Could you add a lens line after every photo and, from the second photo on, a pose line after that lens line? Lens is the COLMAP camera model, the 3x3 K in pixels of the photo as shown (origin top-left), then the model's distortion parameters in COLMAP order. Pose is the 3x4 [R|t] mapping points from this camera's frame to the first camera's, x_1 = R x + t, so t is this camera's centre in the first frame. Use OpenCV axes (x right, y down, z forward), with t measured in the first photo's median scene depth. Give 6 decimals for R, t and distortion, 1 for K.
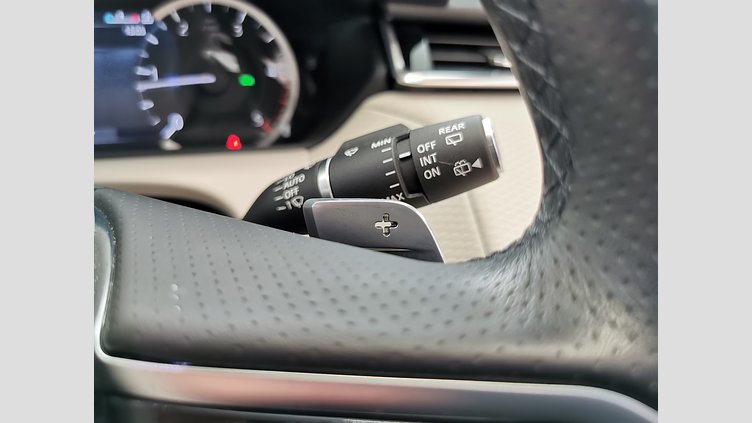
lens RADIAL K [[545.1, 0, 376.0], [0, 545.1, 211.5], [0, 0, 1]] dist [0.000464, -0.000018]
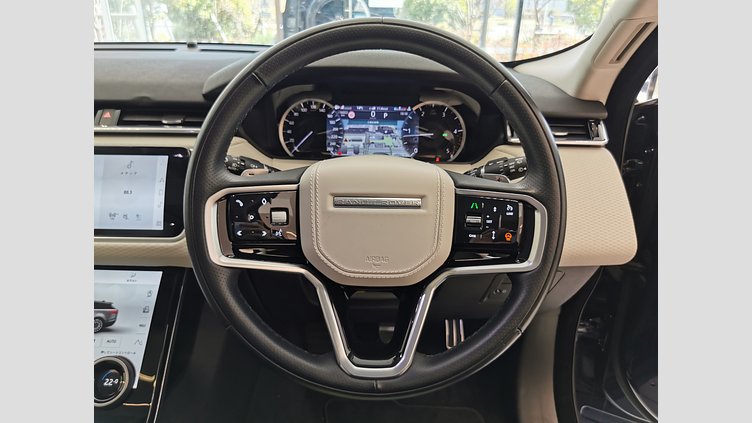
lens RADIAL K [[545.1, 0, 376.0], [0, 545.1, 211.5], [0, 0, 1]] dist [0.000464, -0.000018]
pose [[0.973187, 0.073934, -0.217810, 0.015906], [-0.083100, 0.995988, -0.033213, 0.249125], [0.214481, 0.050422, 0.975426, -1.714078]]
